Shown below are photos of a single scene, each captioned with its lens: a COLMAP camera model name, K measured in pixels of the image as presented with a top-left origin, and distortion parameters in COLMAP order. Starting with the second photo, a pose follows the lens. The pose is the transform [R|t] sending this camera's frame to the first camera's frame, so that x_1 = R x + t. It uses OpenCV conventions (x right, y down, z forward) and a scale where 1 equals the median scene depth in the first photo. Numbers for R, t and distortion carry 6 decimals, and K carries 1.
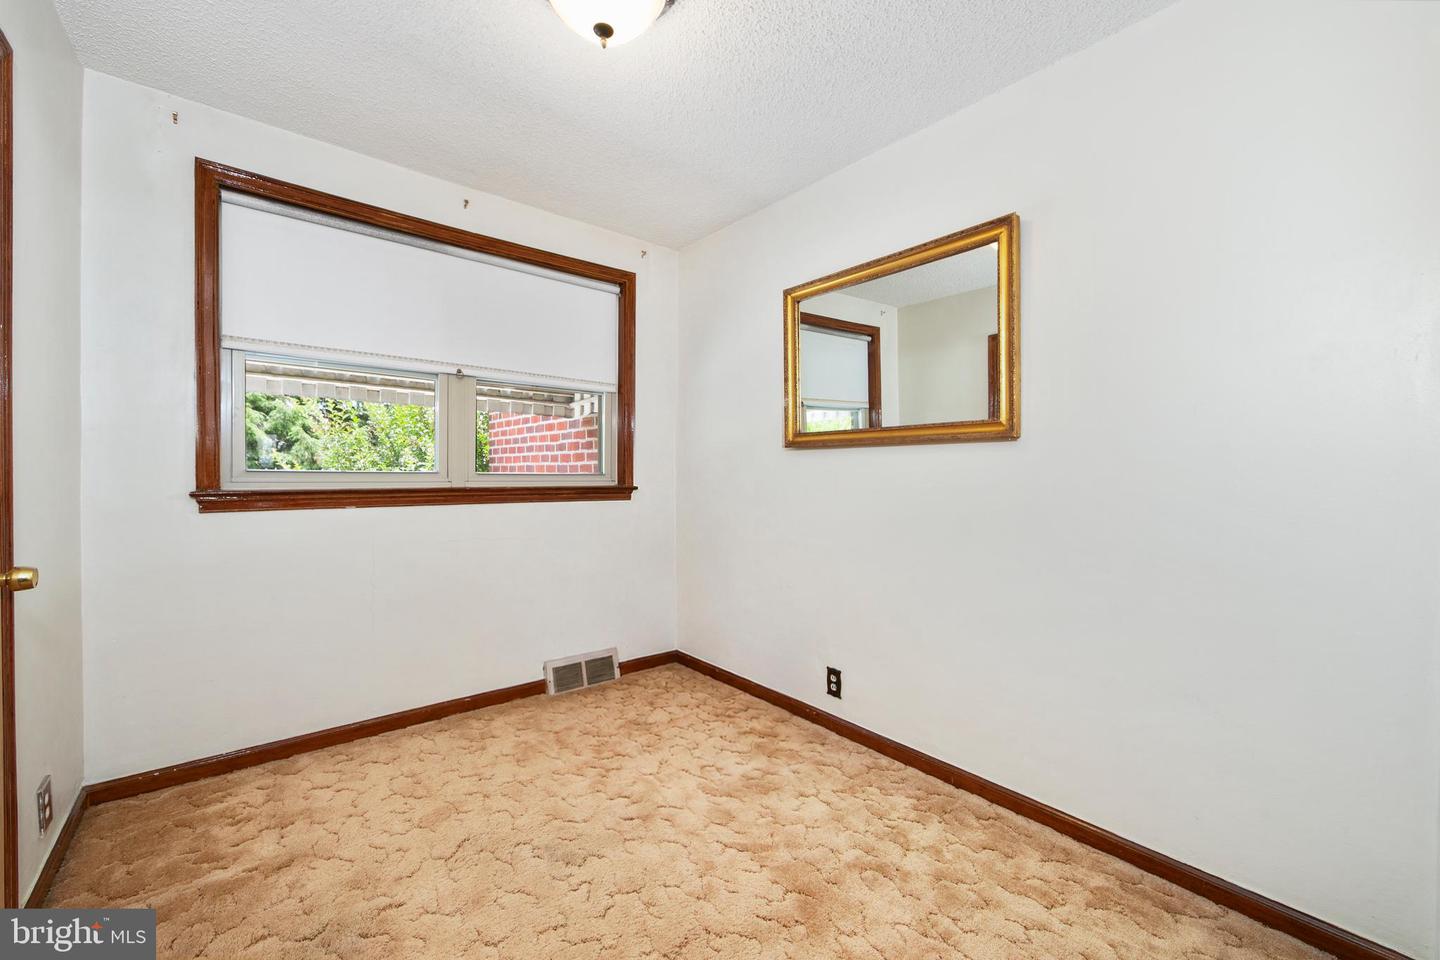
lens RADIAL K [[568.8, 0, 743.8], [0, 568.8, 477.6], [0, 0, 1]] dist [0.000716, 0.000126]
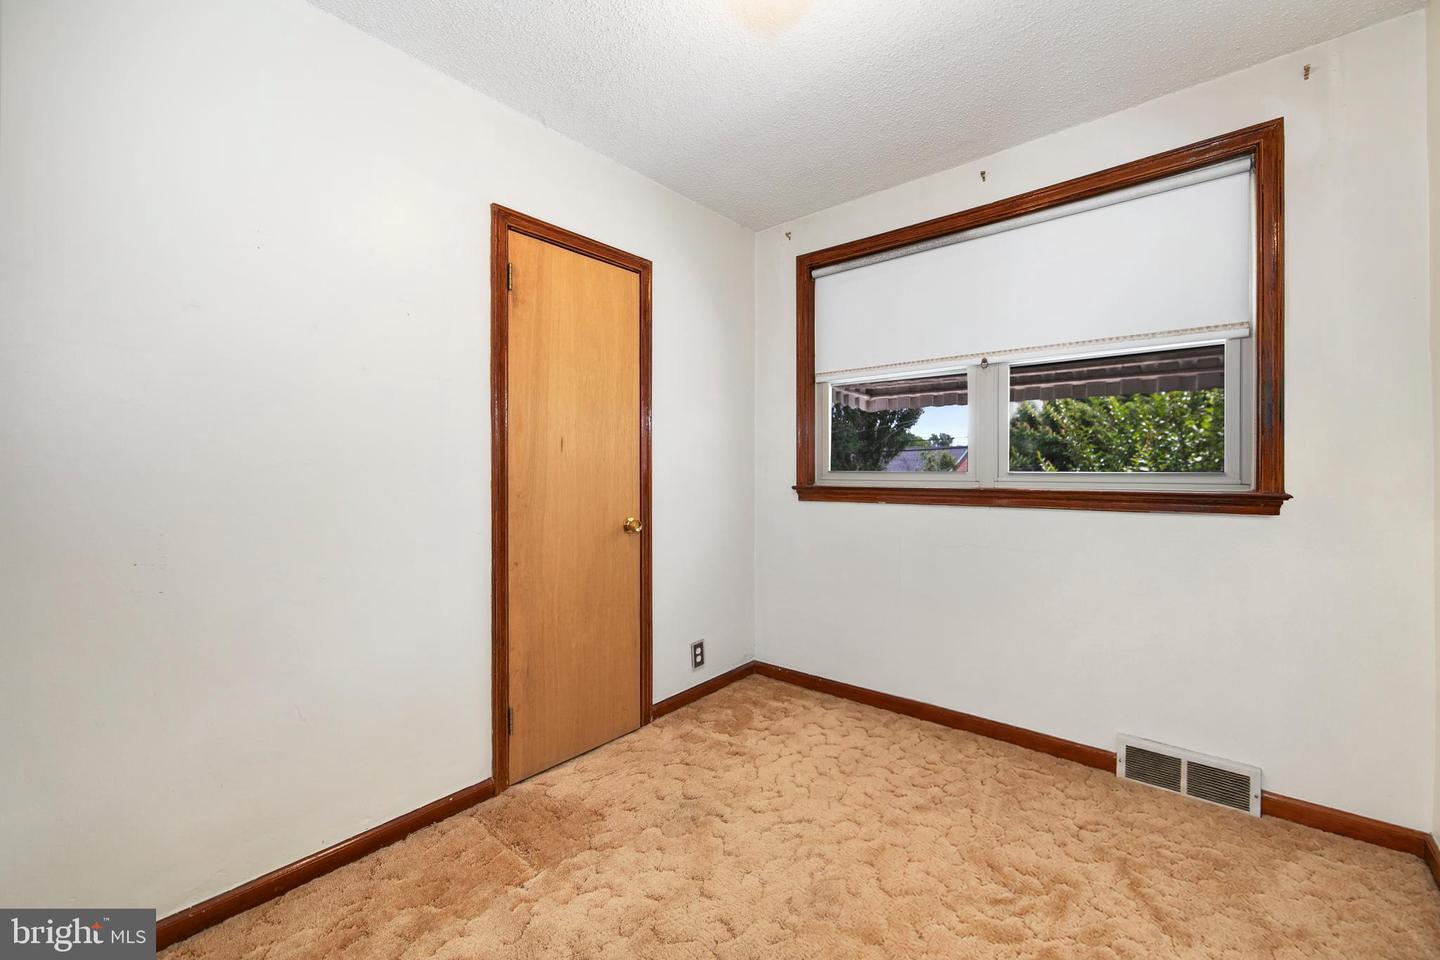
lens RADIAL K [[582.9, 0, 724.8], [0, 582.9, 474.5], [0, 0, 1]] dist [0.001269, 0.000217]
pose [[0.159984, -0.001639, -0.987118, 0.369331], [-0.003305, 0.999992, -0.002196, -0.000943], [0.987114, 0.003614, 0.159977, 0.449808]]
